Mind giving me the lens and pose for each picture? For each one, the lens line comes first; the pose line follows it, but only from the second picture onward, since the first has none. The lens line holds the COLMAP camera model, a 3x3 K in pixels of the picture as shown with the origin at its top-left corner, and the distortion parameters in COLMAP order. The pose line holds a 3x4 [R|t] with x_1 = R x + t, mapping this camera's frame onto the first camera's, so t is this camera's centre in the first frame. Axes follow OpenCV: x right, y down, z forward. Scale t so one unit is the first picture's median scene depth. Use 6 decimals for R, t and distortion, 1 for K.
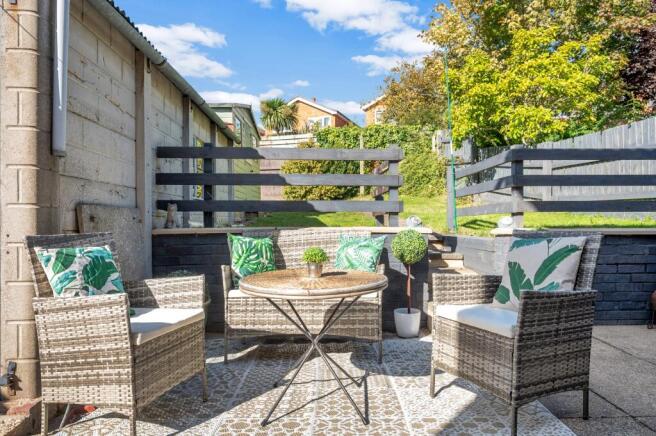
lens RADIAL K [[440.0, 0, 329.4], [0, 440.0, 221.8], [0, 0, 1]] dist [-0.008729, -0.002632]
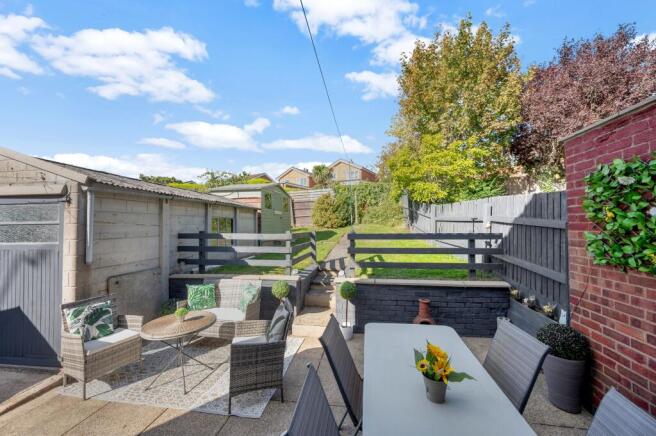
lens RADIAL K [[258.7, 0, 330.1], [0, 258.7, 217.8], [0, 0, 1]] dist [0.000659, 0.000107]
pose [[0.985741, -0.010345, -0.167953, 0.541810], [0.005154, 0.999496, -0.031314, -0.205483], [0.168192, 0.030002, 0.985298, -0.109132]]
